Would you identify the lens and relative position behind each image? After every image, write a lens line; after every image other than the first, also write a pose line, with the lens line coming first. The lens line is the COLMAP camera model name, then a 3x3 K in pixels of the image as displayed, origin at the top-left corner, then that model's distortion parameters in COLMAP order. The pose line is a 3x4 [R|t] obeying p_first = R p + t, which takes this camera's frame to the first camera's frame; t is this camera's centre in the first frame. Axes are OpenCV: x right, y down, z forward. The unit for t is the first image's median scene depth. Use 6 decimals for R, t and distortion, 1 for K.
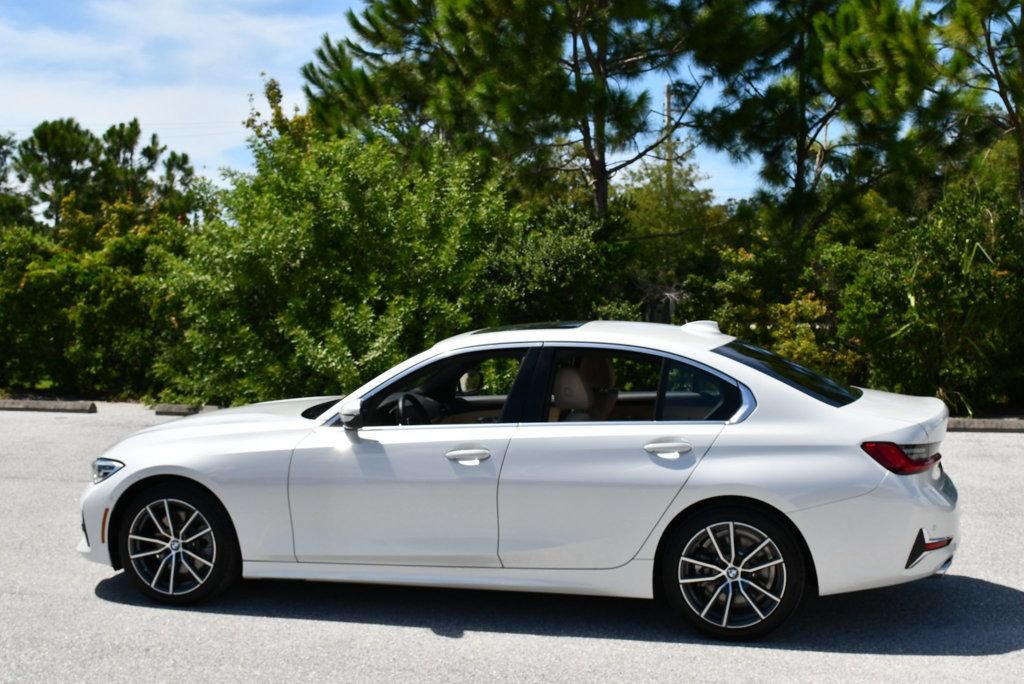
lens RADIAL K [[1408.1, 0, 513.1], [0, 1408.1, 340.1], [0, 0, 1]] dist [-0.068092, -0.008272]
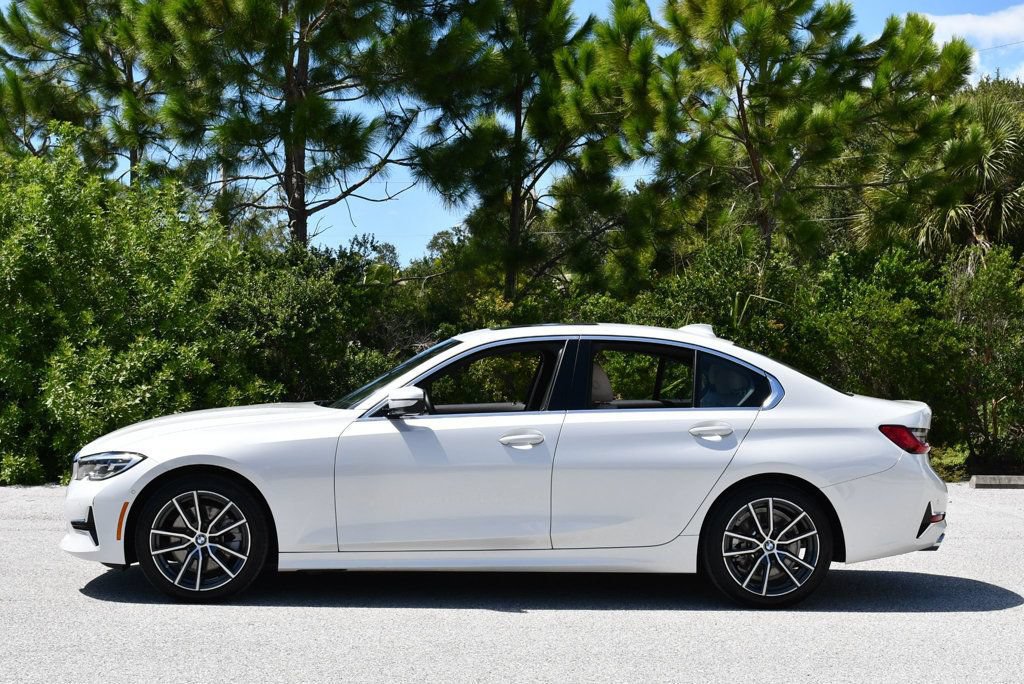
lens RADIAL K [[1773.5, 0, 512.5], [0, 1773.5, 343.3], [0, 0, 1]] dist [-0.046756, -0.073242]
pose [[0.953169, 0.023673, 0.301509, -0.179818], [-0.004989, 0.998027, -0.062588, 0.038301], [-0.302395, 0.058153, 0.951407, -0.101662]]
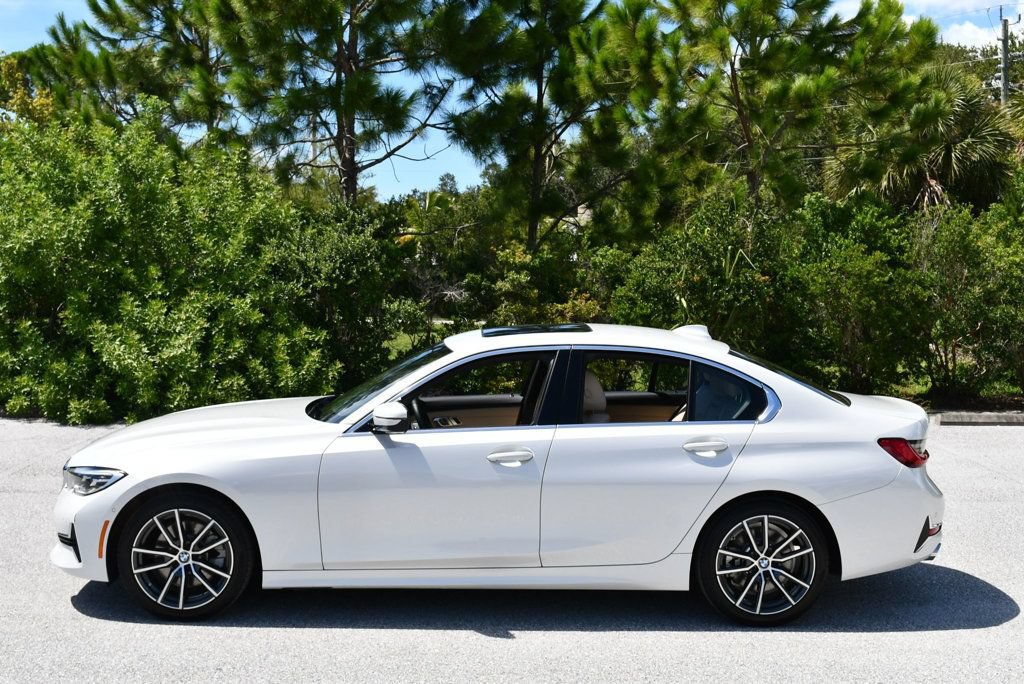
lens RADIAL K [[1383.2, 0, 514.9], [0, 1383.2, 340.2], [0, 0, 1]] dist [-0.071149, 0.002012]
pose [[0.960487, 0.004727, 0.278285, -0.126228], [-0.006114, 0.999973, 0.004117, -0.002493], [-0.278258, -0.005656, 0.960490, 0.019858]]
